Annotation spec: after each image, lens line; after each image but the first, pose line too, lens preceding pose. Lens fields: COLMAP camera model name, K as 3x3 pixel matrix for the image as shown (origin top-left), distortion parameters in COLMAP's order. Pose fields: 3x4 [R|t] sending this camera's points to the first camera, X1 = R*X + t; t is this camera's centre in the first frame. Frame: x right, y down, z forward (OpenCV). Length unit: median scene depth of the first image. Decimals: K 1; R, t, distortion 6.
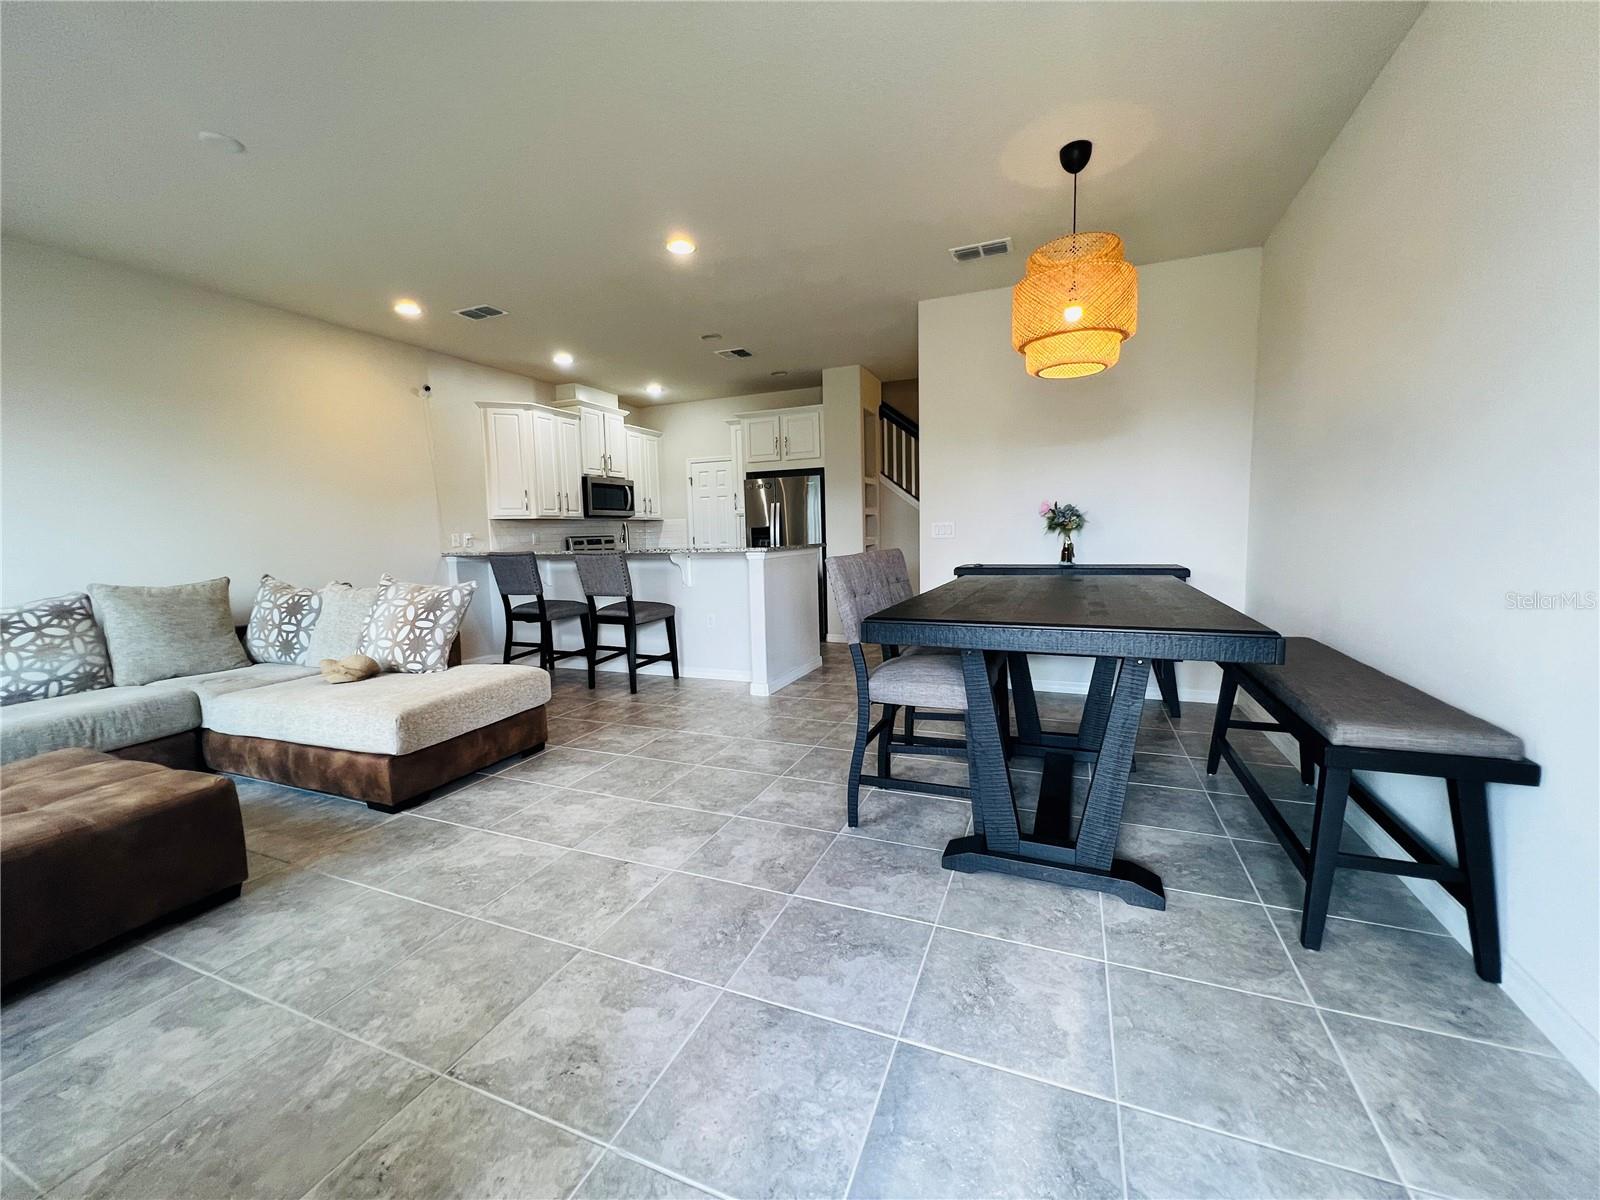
lens RADIAL K [[647.6, 0, 800.0], [0, 647.6, 600.0], [0, 0, 1]] dist [-0.001023, -0.000025]
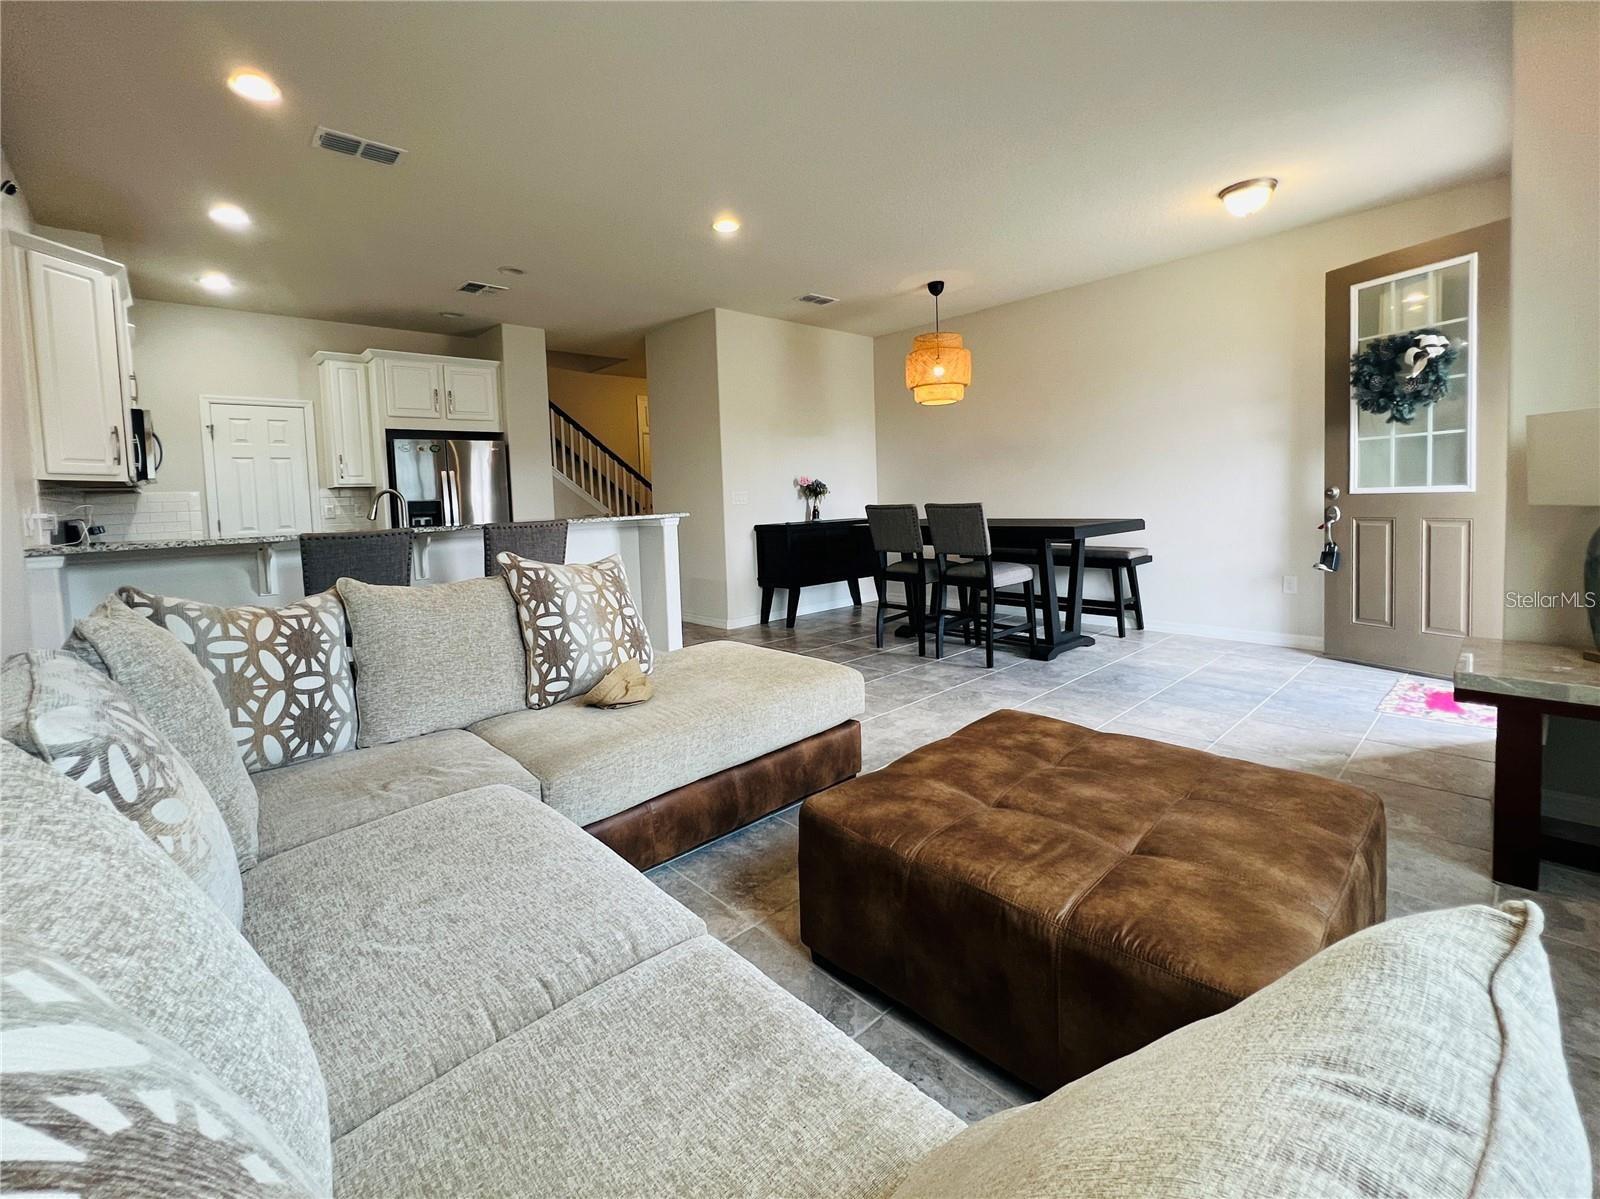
lens RADIAL K [[704.5, 0, 801.7], [0, 704.5, 533.5], [0, 0, 1]] dist [-0.001585, -0.000106]
pose [[0.400477, -0.040091, 0.915429, -0.653866], [0.124433, 0.992167, -0.010985, -0.009264], [-0.907819, 0.118309, 0.402329, 0.260163]]
